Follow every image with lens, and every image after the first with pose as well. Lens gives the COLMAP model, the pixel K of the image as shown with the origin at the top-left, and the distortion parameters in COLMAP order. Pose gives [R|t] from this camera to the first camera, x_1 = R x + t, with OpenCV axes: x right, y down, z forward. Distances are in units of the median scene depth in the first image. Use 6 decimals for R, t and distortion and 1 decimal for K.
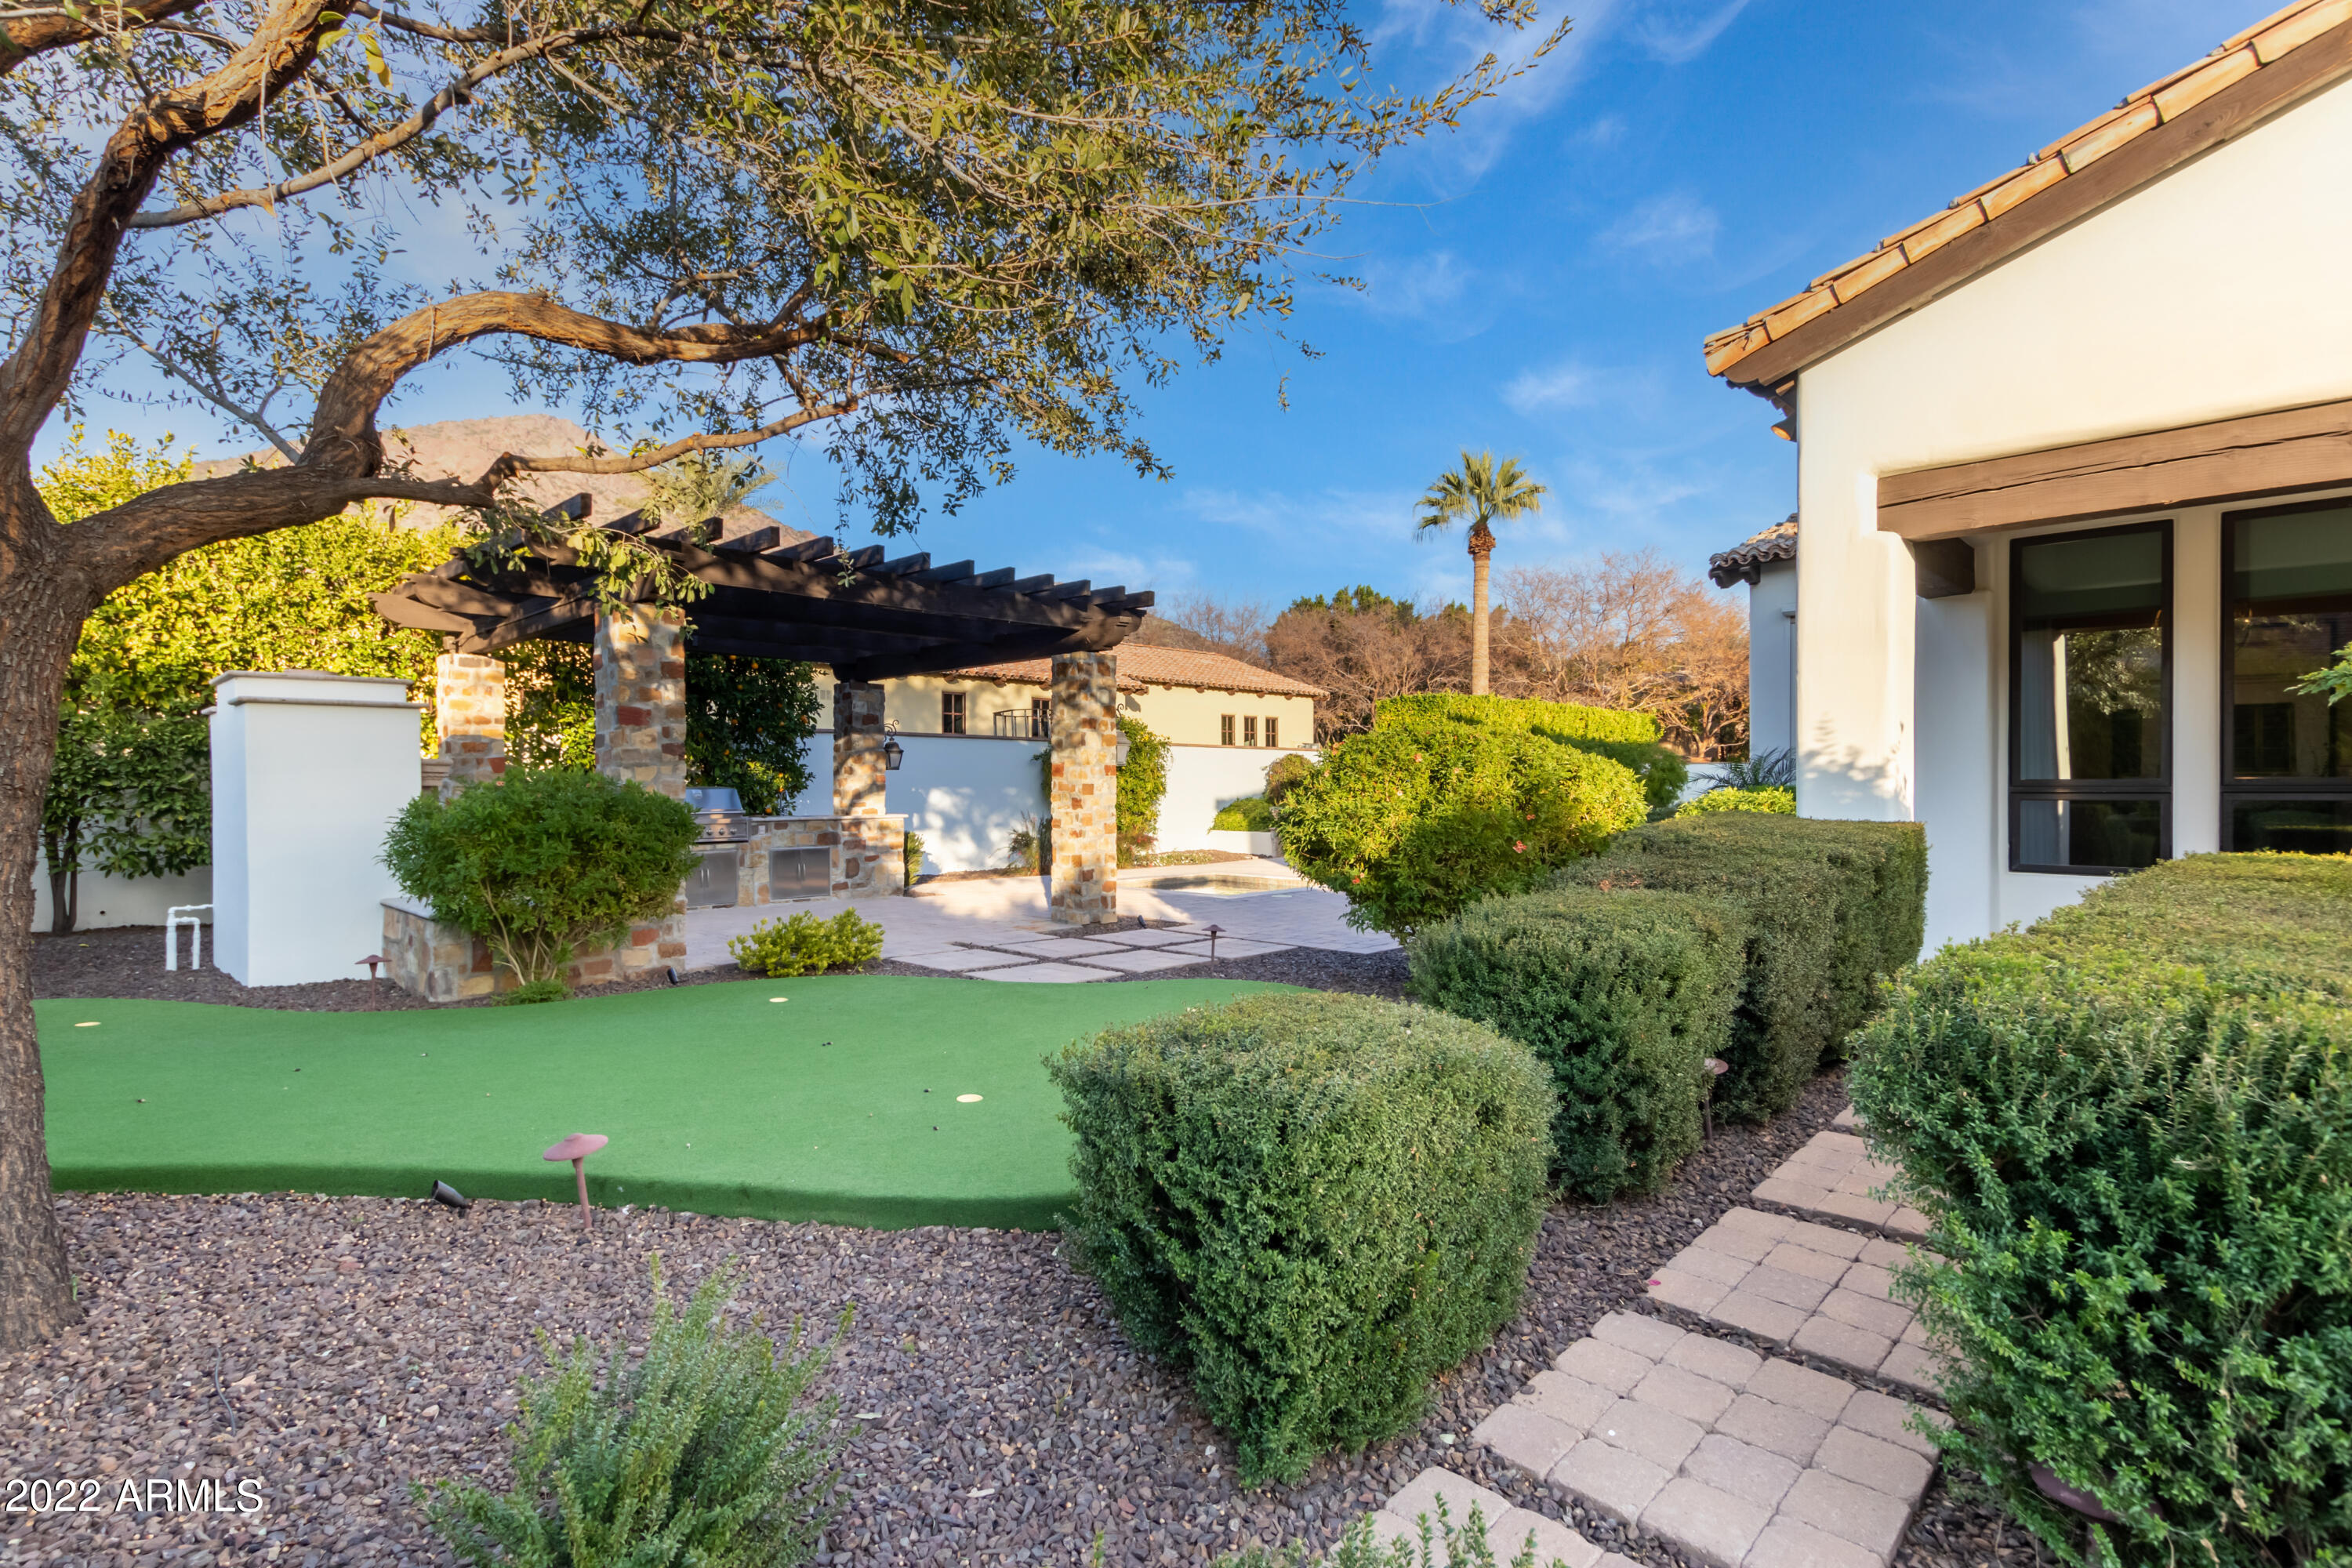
lens RADIAL K [[1140.7, 0, 1176.0], [0, 1140.7, 784.0], [0, 0, 1]] dist [0.010596, -0.000282]
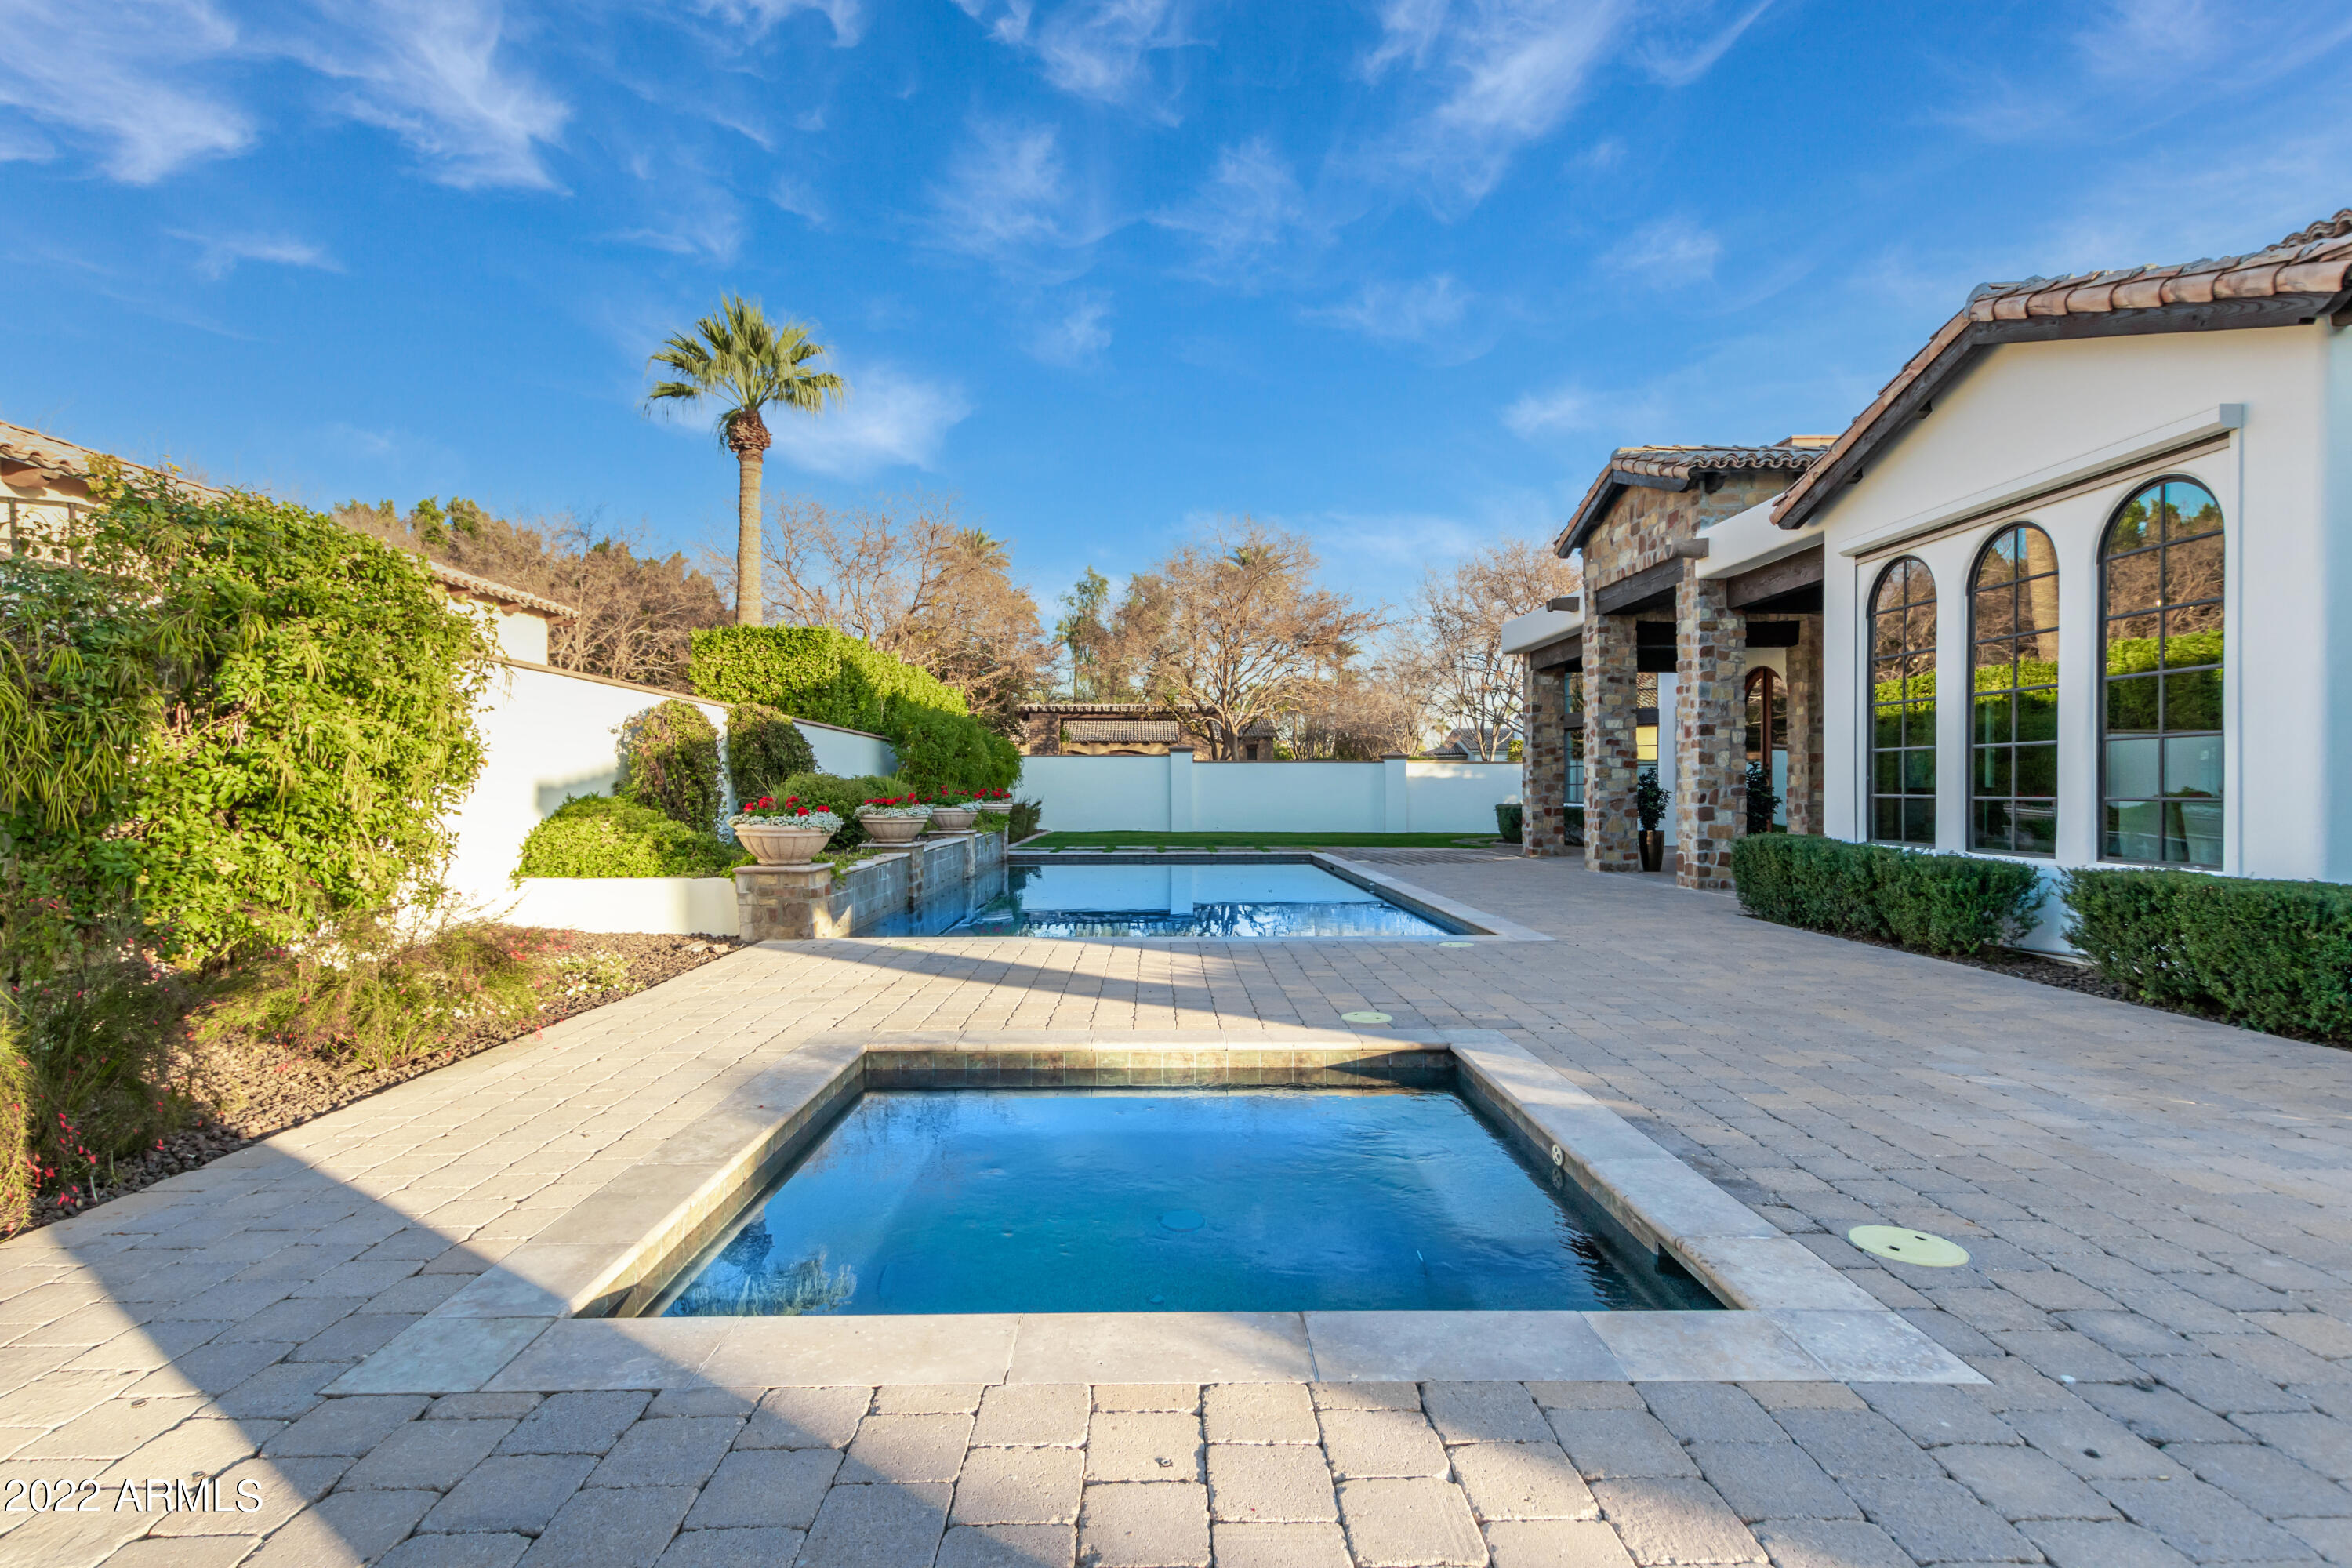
lens RADIAL K [[1140.7, 0, 1176.0], [0, 1140.7, 784.0], [0, 0, 1]] dist [0.010596, -0.000282]
pose [[0.694850, 0.005994, 0.719130, -0.058339], [-0.000310, 0.999968, -0.008036, 0.009522], [-0.719155, 0.005361, 0.694829, 0.325662]]
